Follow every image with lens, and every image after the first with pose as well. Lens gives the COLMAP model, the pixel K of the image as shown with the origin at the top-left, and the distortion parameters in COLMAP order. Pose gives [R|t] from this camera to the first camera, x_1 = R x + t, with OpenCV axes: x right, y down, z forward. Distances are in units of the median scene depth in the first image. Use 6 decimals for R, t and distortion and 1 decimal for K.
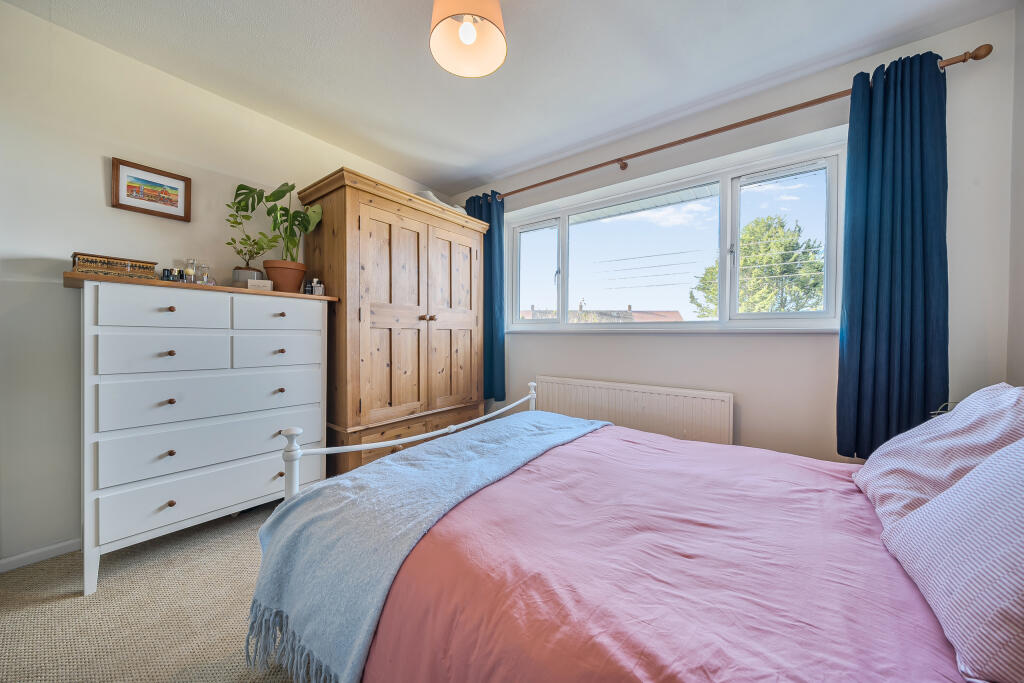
lens RADIAL K [[349.2, 0, 511.7], [0, 349.2, 340.3], [0, 0, 1]] dist [-0.000414, -0.000066]
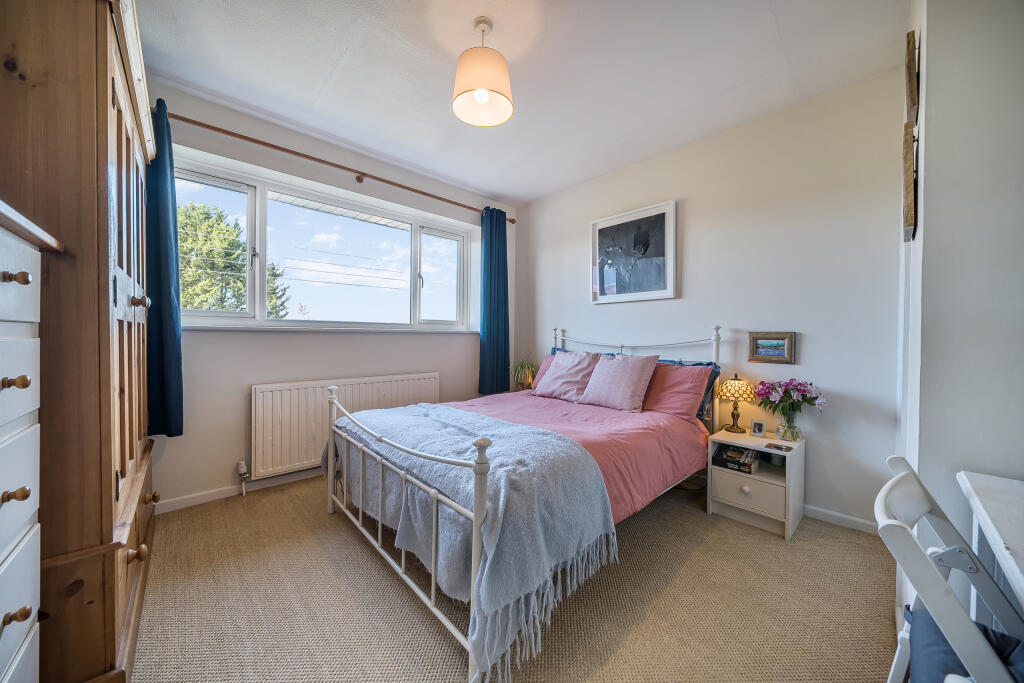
lens RADIAL K [[349.2, 0, 512.1], [0, 349.2, 339.0], [0, 0, 1]] dist [-0.000414, -0.000066]
pose [[0.181072, -0.012838, 0.983386, -0.557692], [0.004070, 0.999916, 0.012305, -0.007625], [-0.983461, 0.001774, 0.181109, 0.273616]]
